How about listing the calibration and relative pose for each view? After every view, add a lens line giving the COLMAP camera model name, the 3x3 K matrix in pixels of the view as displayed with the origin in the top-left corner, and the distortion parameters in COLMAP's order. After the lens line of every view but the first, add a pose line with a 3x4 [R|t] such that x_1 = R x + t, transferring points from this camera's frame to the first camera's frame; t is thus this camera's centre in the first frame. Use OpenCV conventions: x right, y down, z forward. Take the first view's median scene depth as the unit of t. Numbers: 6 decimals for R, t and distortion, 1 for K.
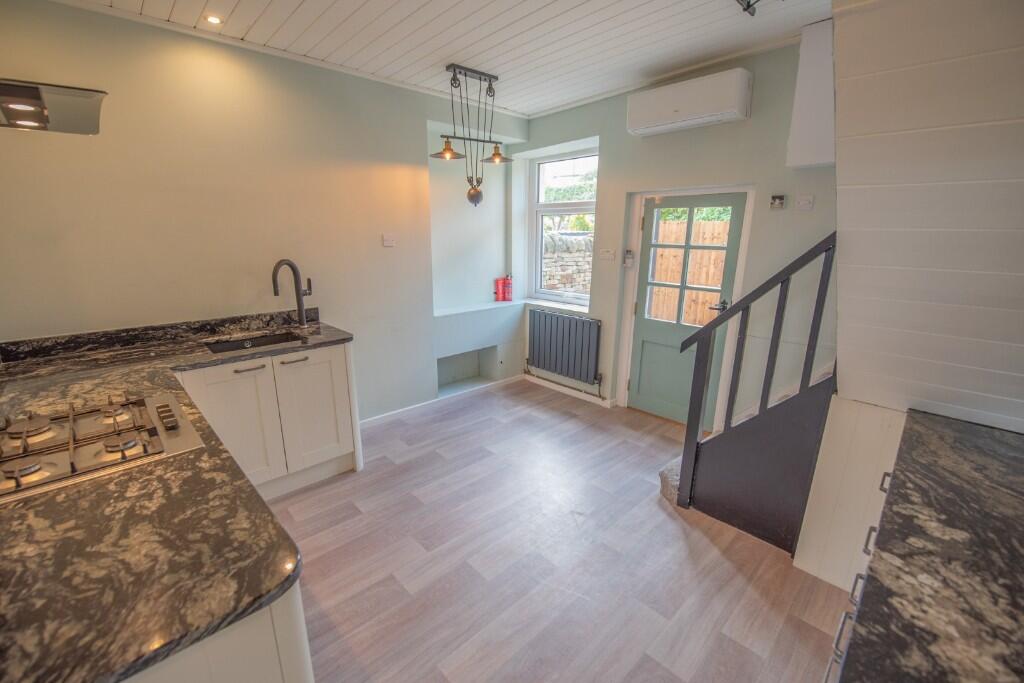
lens RADIAL K [[426.7, 0, 505.2], [0, 426.7, 345.6], [0, 0, 1]] dist [-0.001892, -0.000640]
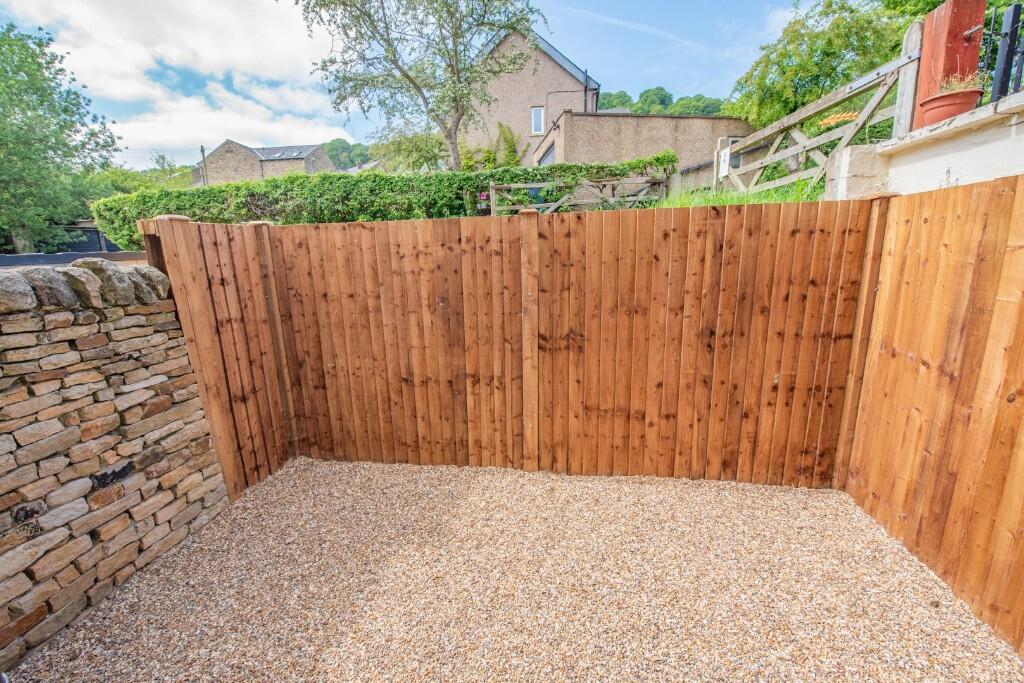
lens RADIAL K [[426.7, 0, 513.1], [0, 426.7, 344.1], [0, 0, 1]] dist [-0.001892, -0.000640]
pose [[0.789357, -0.157507, 0.593386, 0.265194], [0.186476, 0.982377, 0.012700, -0.135784], [-0.584930, 0.100628, 0.804818, 0.546657]]
